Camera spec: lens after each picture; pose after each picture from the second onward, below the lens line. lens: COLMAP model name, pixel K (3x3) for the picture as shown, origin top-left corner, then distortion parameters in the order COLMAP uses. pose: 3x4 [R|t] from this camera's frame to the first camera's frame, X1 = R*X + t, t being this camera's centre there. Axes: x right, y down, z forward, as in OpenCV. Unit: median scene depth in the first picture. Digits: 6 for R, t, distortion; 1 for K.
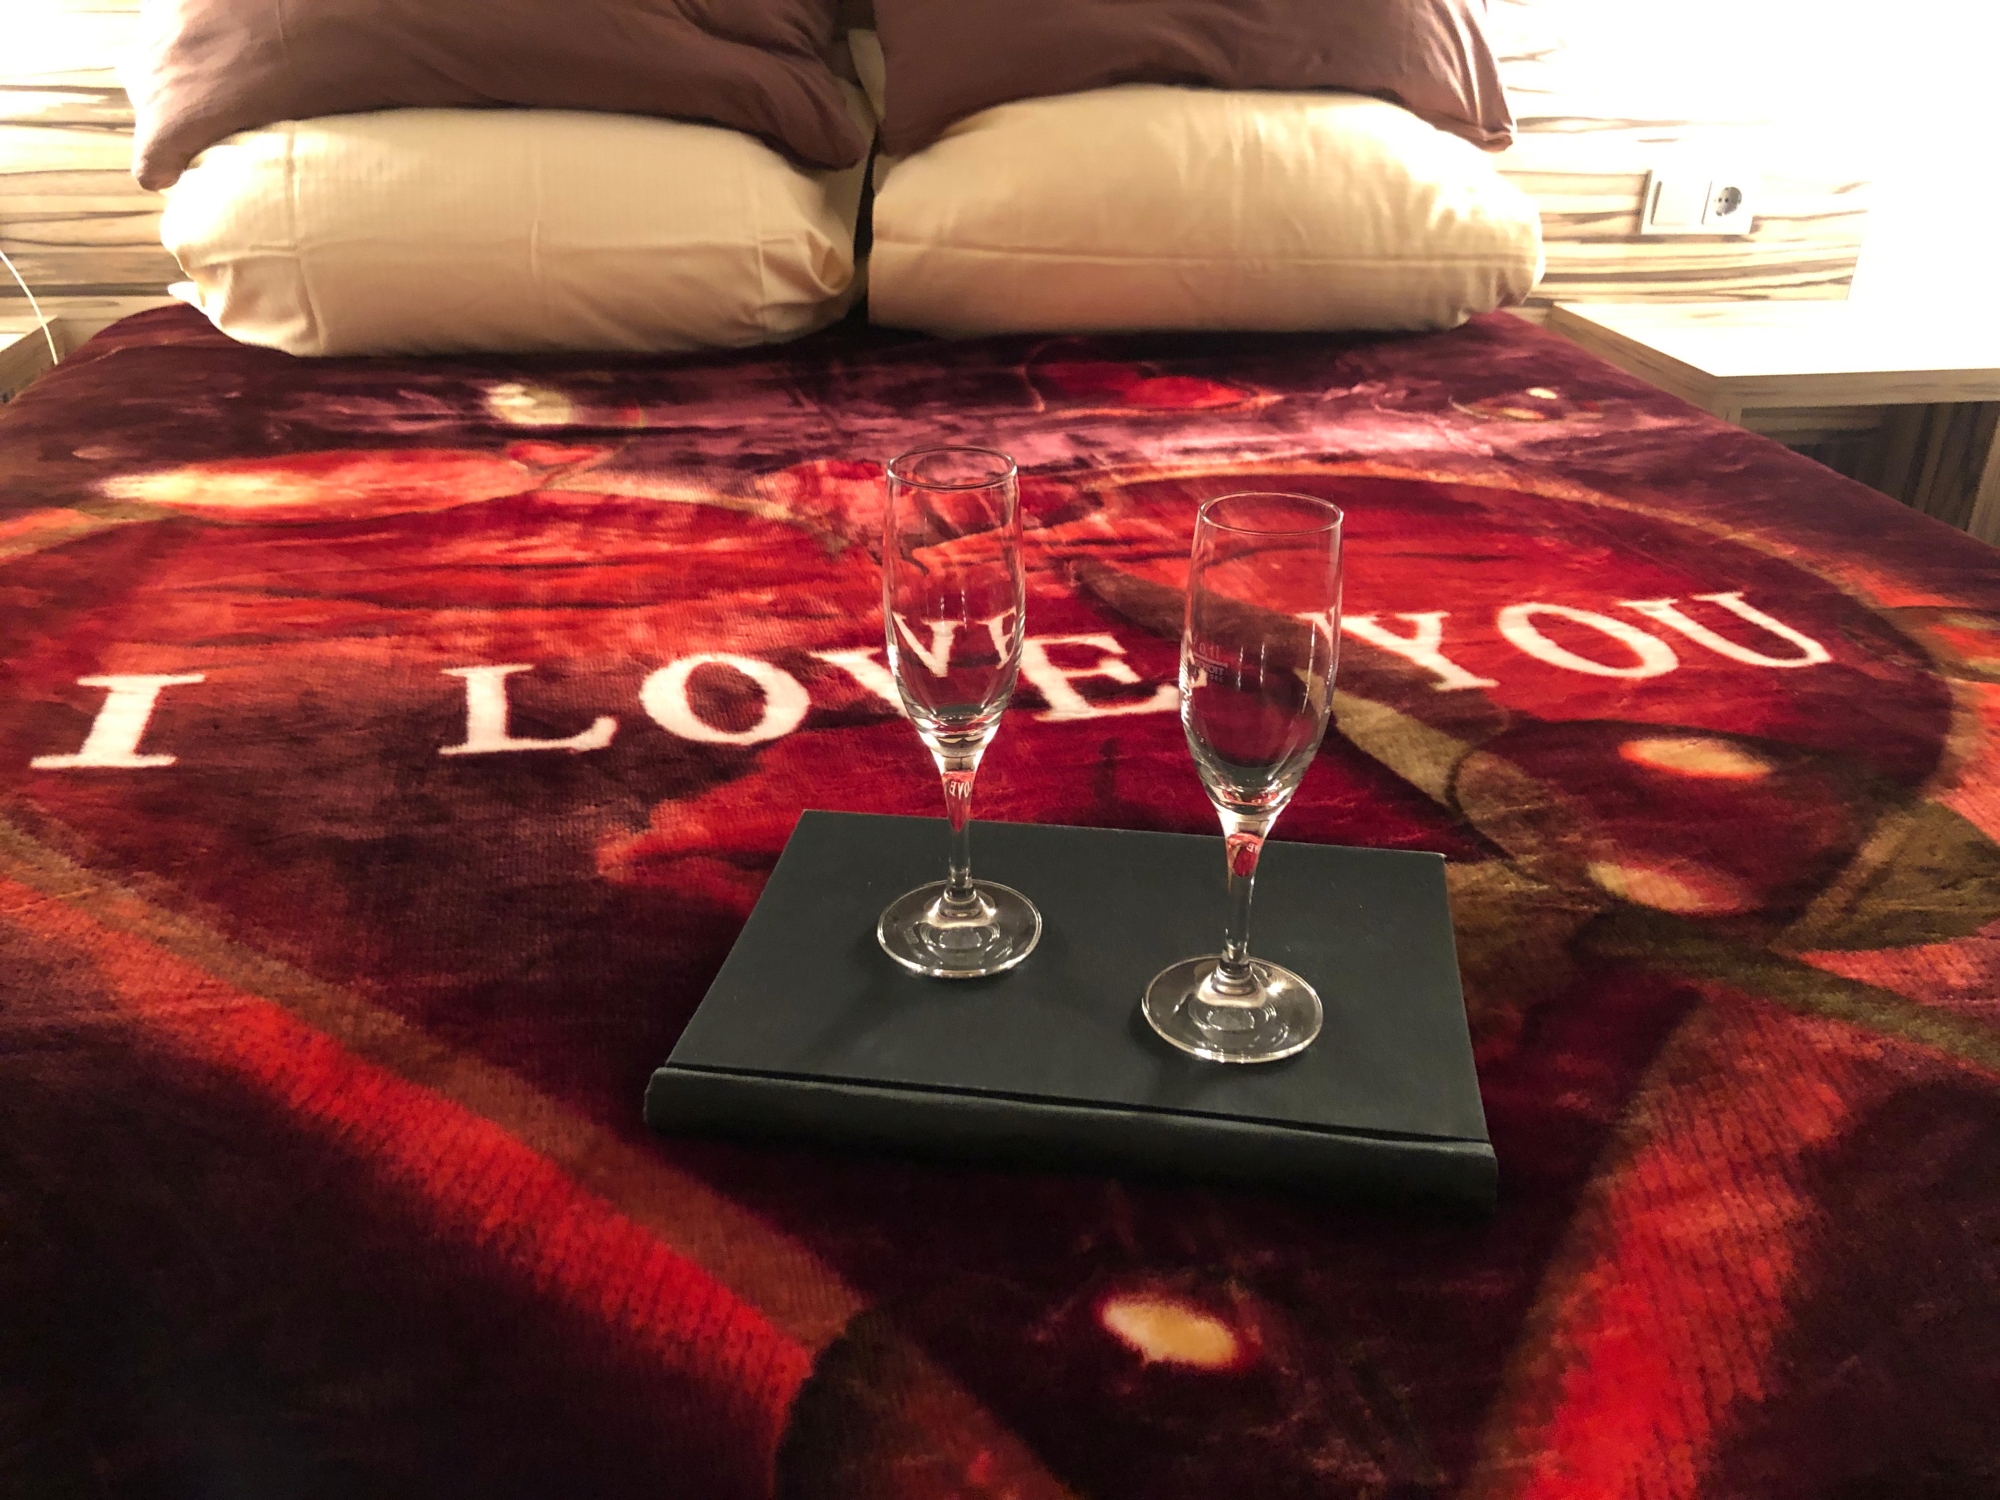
lens RADIAL K [[1684.6, 0, 1008.6], [0, 1684.6, 751.7], [0, 0, 1]] dist [-0.090838, 0.115474]
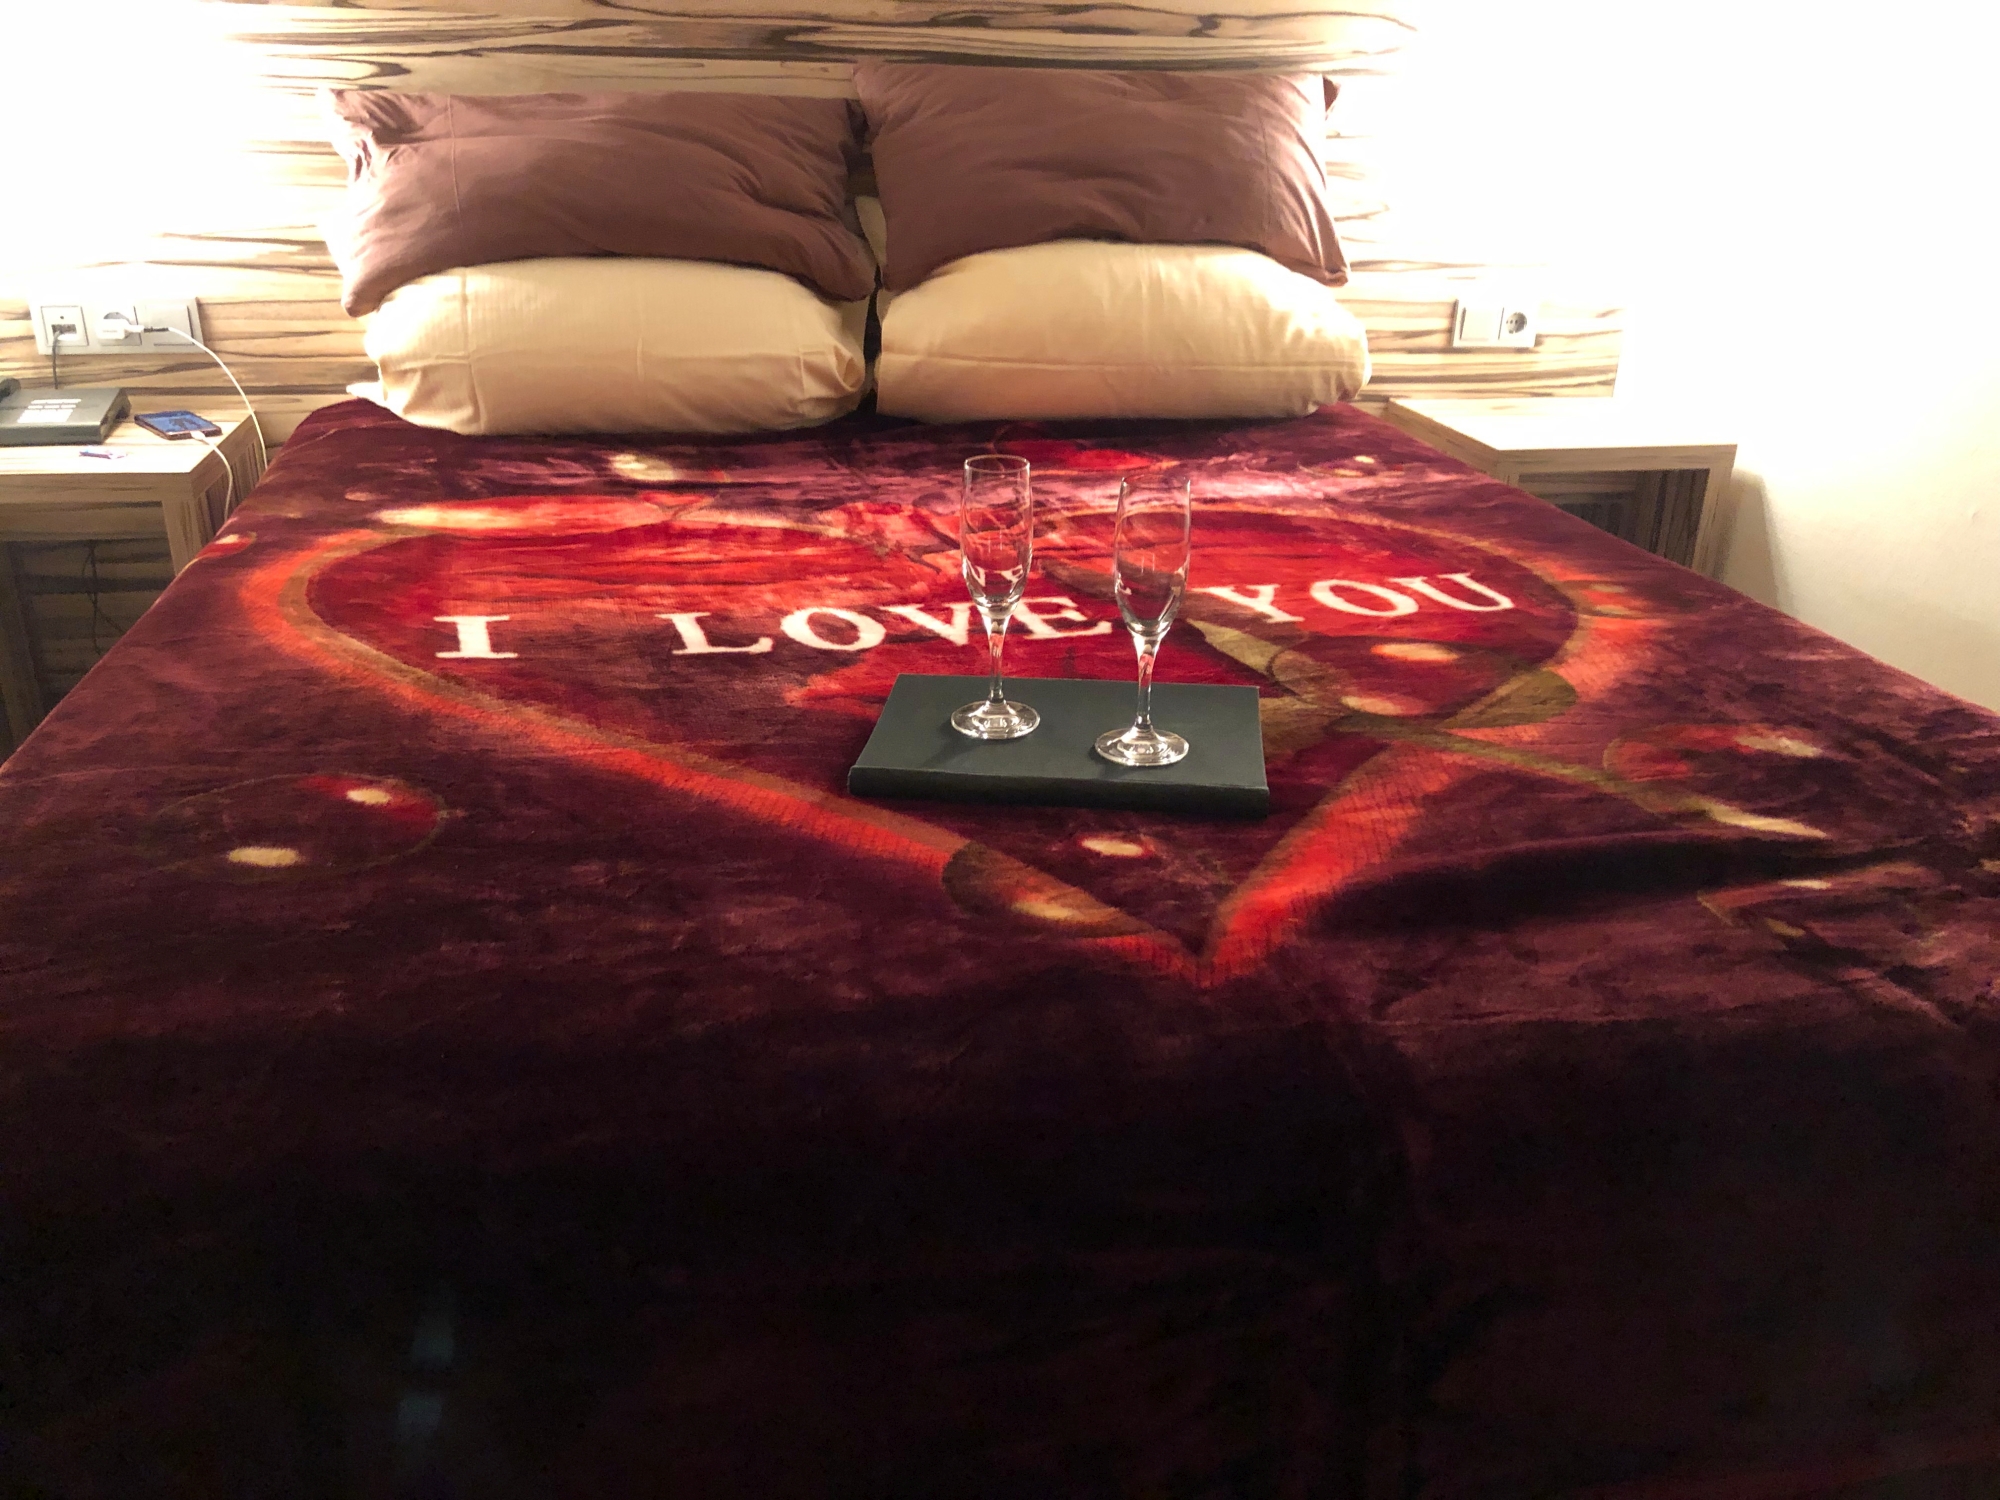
lens RADIAL K [[1684.6, 0, 1008.6], [0, 1684.6, 751.7], [0, 0, 1]] dist [-0.090838, 0.115474]
pose [[0.998979, -0.010158, 0.044020, -0.047424], [0.012892, 0.997976, -0.062279, 0.126121], [-0.043298, 0.062783, 0.997088, -0.414977]]
